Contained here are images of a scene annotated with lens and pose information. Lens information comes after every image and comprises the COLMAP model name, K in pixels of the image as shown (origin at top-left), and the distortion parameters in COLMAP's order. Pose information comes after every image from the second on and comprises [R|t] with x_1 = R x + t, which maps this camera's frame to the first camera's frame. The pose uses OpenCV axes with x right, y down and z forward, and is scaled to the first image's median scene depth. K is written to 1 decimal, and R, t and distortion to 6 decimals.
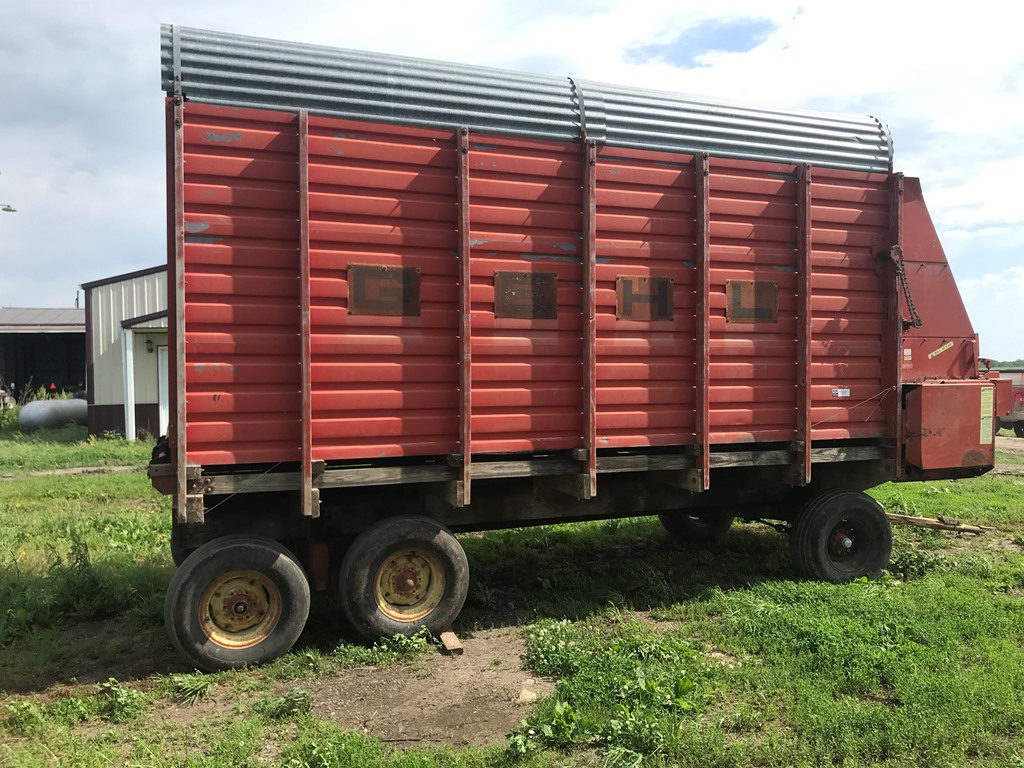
lens RADIAL K [[840.3, 0, 561.2], [0, 840.3, 375.9], [0, 0, 1]] dist [0.055496, -0.035896]
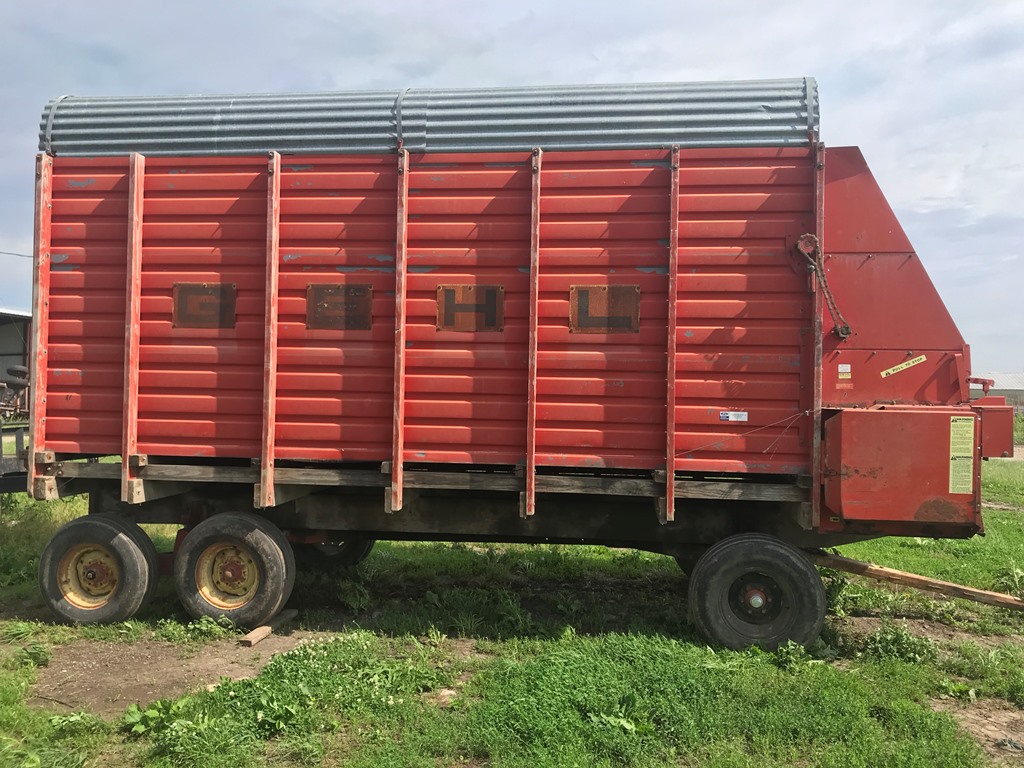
lens RADIAL K [[840.3, 0, 535.2], [0, 840.3, 379.6], [0, 0, 1]] dist [0.055496, -0.035896]
pose [[0.878212, 0.012890, -0.478097, 0.618743], [-0.025305, 0.999489, -0.019535, 0.005798], [0.477601, 0.029254, 0.878090, 0.202873]]
